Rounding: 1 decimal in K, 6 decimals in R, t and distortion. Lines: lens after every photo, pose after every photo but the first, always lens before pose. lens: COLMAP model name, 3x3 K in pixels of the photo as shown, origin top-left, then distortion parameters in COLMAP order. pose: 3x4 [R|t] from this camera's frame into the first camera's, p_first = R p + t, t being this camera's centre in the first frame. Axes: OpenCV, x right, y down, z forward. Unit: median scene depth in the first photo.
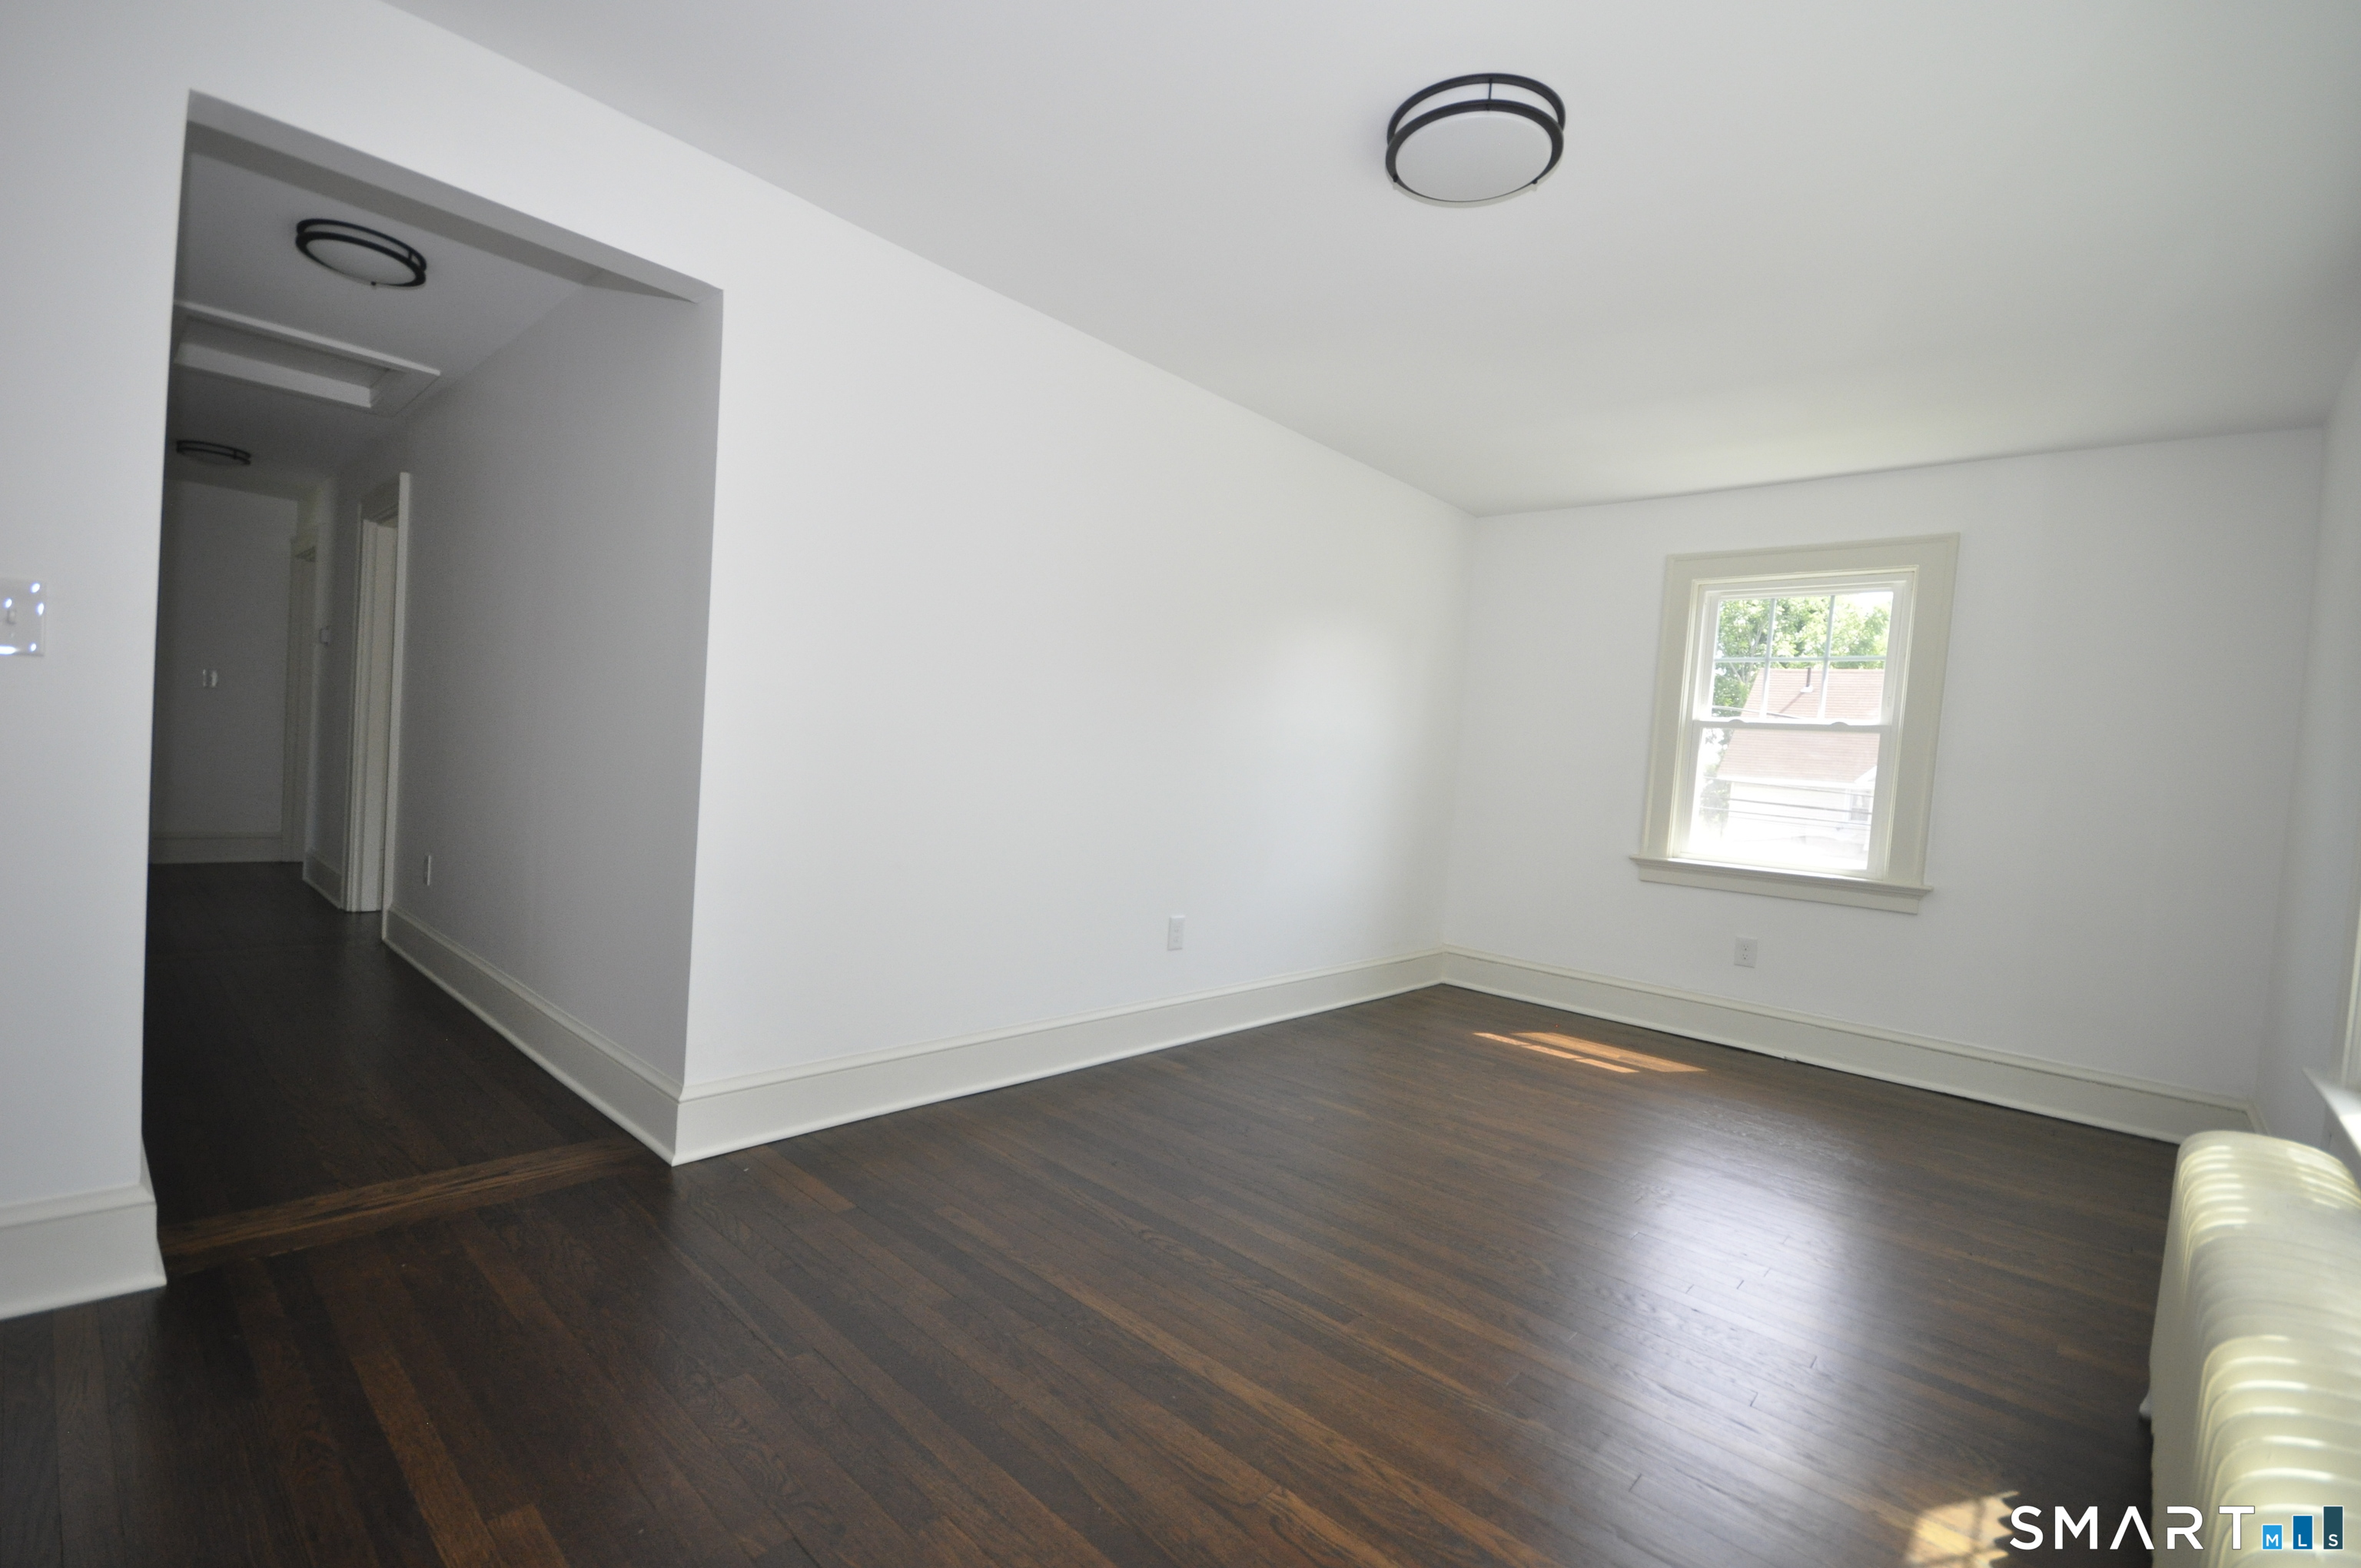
lens RADIAL K [[1050.0, 0, 1180.3], [0, 1050.0, 801.7], [0, 0, 1]] dist [-0.003531, -0.000375]
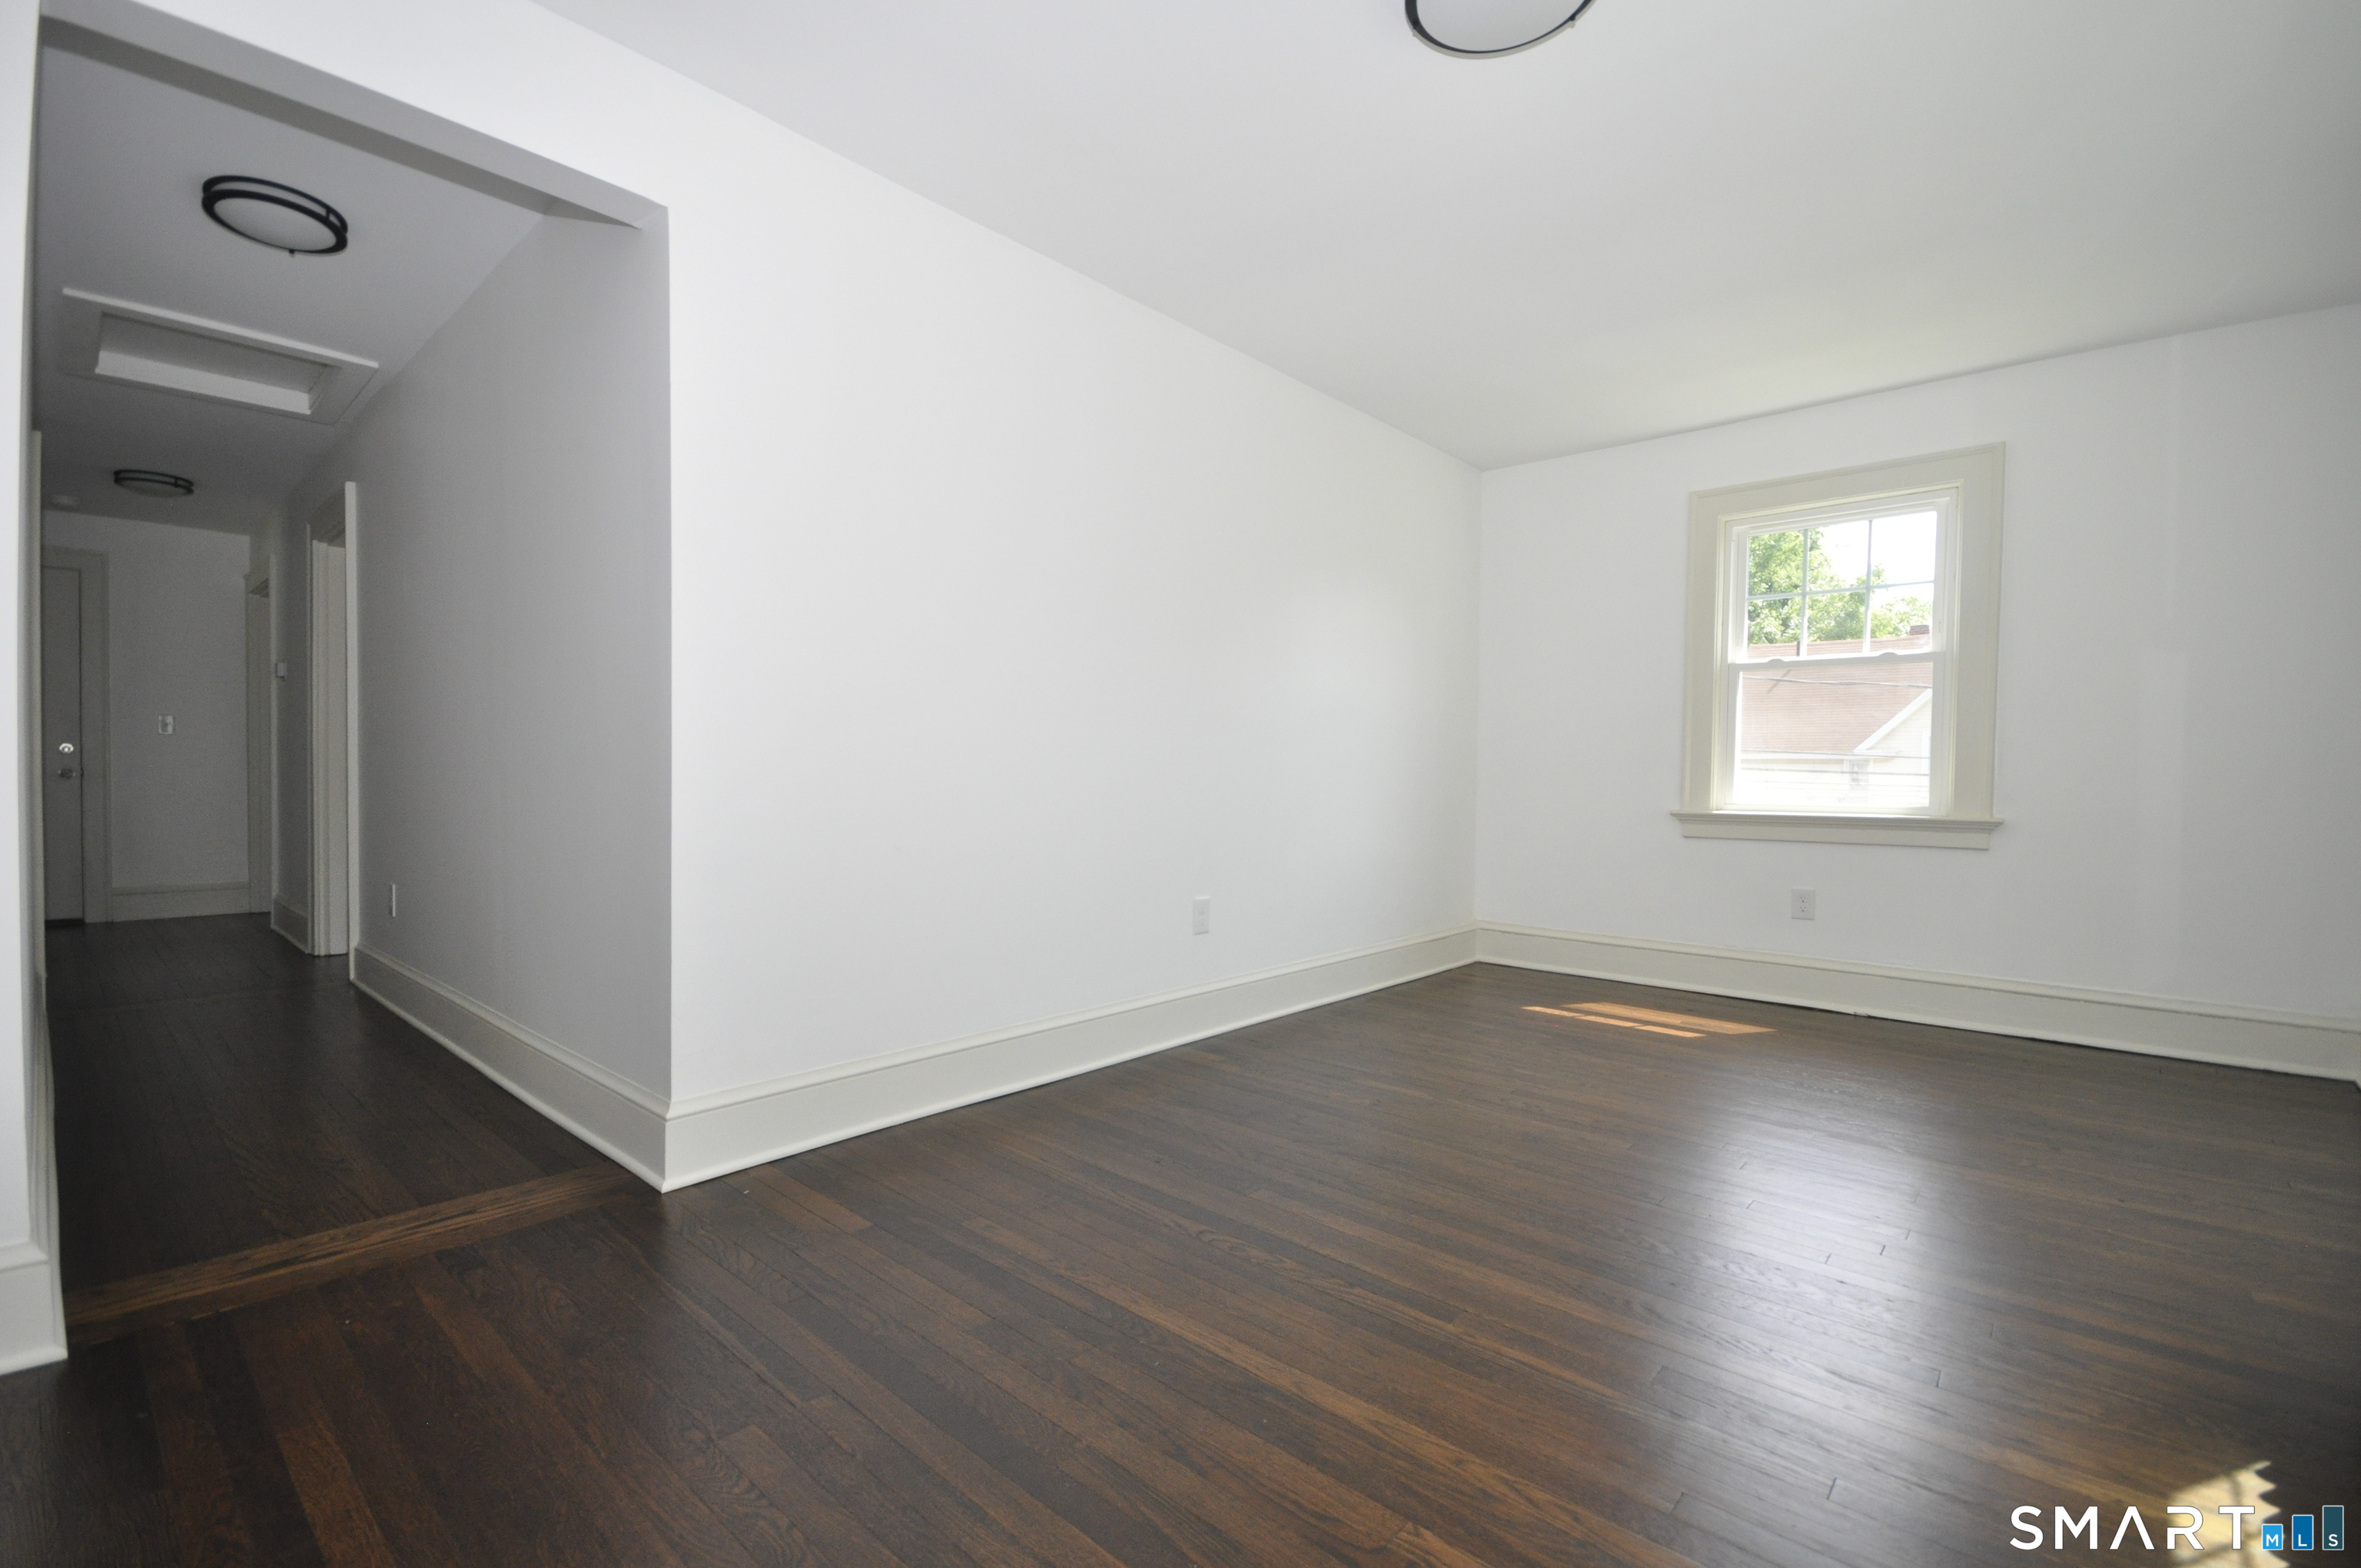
lens RADIAL K [[1045.8, 0, 1180.0], [0, 1045.8, 804.2], [0, 0, 1]] dist [0.005180, -0.009725]
pose [[0.998184, -0.059861, 0.006761, -0.036622], [0.059951, 0.998102, -0.014109, 0.060966], [-0.005904, 0.014489, 0.999878, 0.114824]]
